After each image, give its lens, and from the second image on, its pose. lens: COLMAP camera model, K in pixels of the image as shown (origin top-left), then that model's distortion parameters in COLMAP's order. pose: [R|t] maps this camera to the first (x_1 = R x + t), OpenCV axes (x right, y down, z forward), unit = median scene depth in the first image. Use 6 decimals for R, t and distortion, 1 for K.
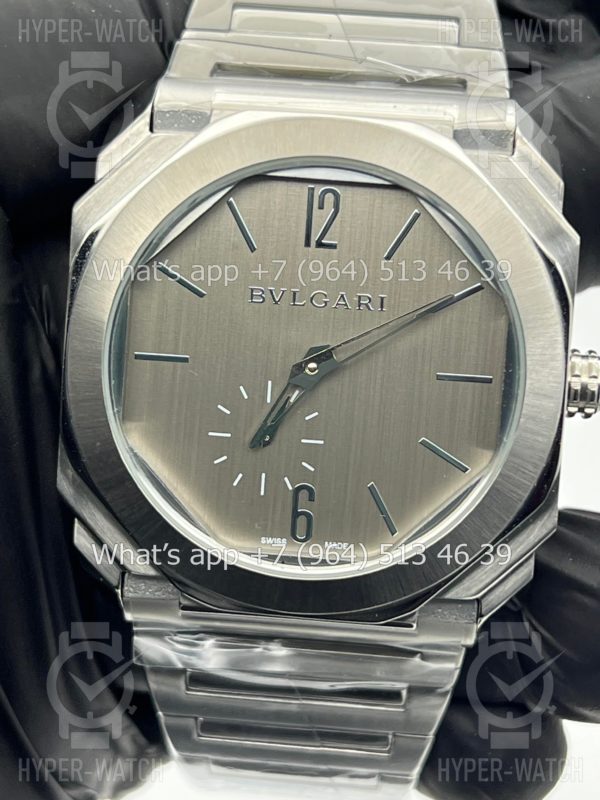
lens RADIAL K [[1850.3, 0, 300.0], [0, 1850.3, 400.0], [0, 0, 1]] dist [0.545496, -7.235159]
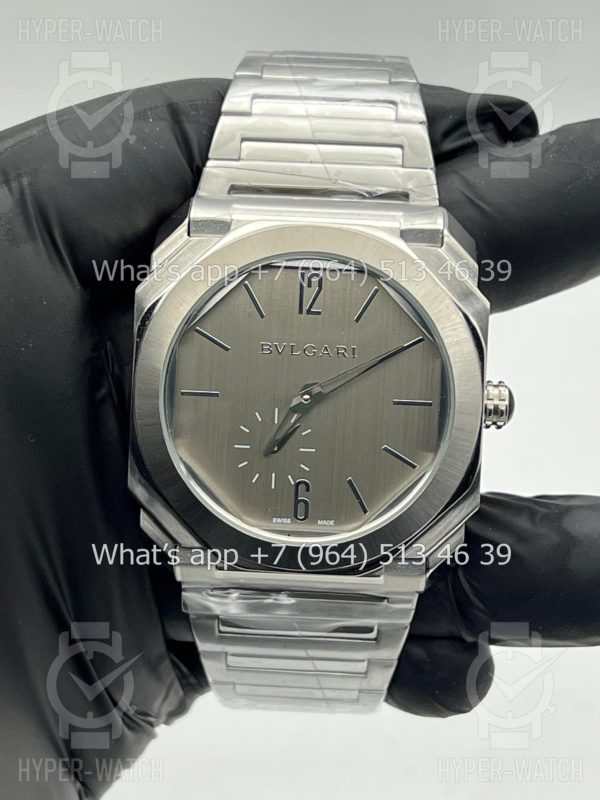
lens RADIAL K [[1850.3, 0, 300.0], [0, 1850.3, 400.0], [0, 0, 1]] dist [0.545496, -7.235159]
pose [[0.999417, -0.024927, 0.023350, -0.031220], [0.024991, 0.999685, -0.002413, -0.012704], [-0.023282, 0.002995, 0.999724, -0.422877]]
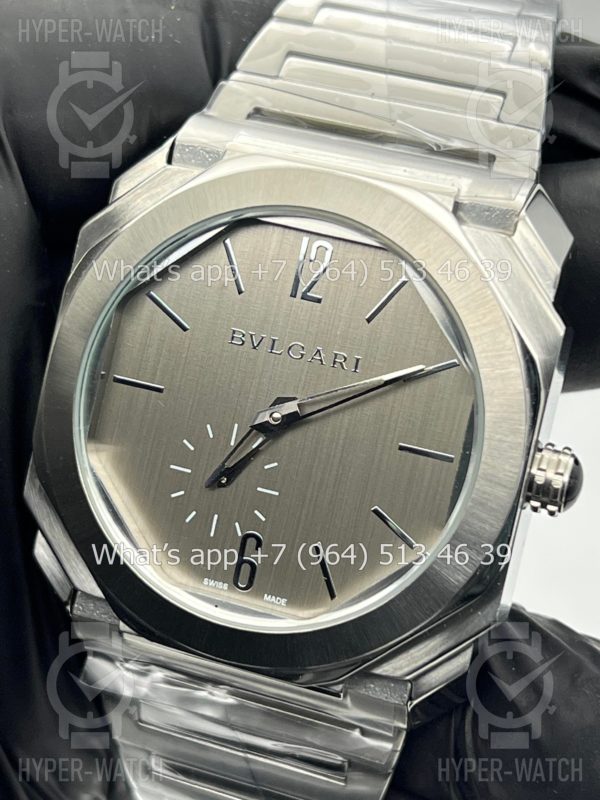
lens RADIAL K [[1850.3, 0, 300.0], [0, 1850.3, 400.0], [0, 0, 1]] dist [0.545496, -7.235159]
pose [[0.966448, 0.157023, -0.203277, 0.216964], [-0.164830, 0.986078, -0.021955, -0.006753], [0.197000, 0.054725, 0.978875, 0.029123]]
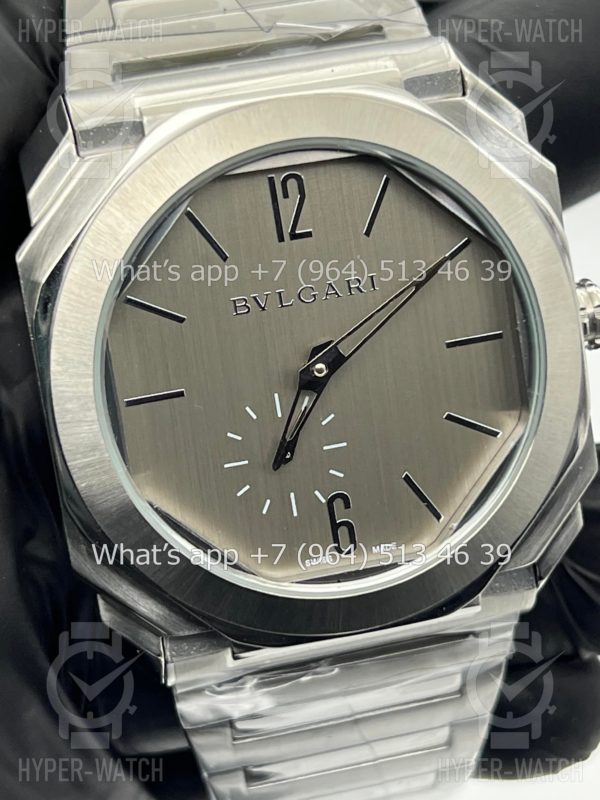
lens RADIAL K [[1850.3, 0, 300.0], [0, 1850.3, 400.0], [0, 0, 1]] dist [0.545496, -7.235159]
pose [[0.946489, -0.247327, 0.207333, -0.194811], [0.238479, 0.968831, 0.067046, -0.065530], [-0.217453, -0.014014, 0.975970, 0.104307]]
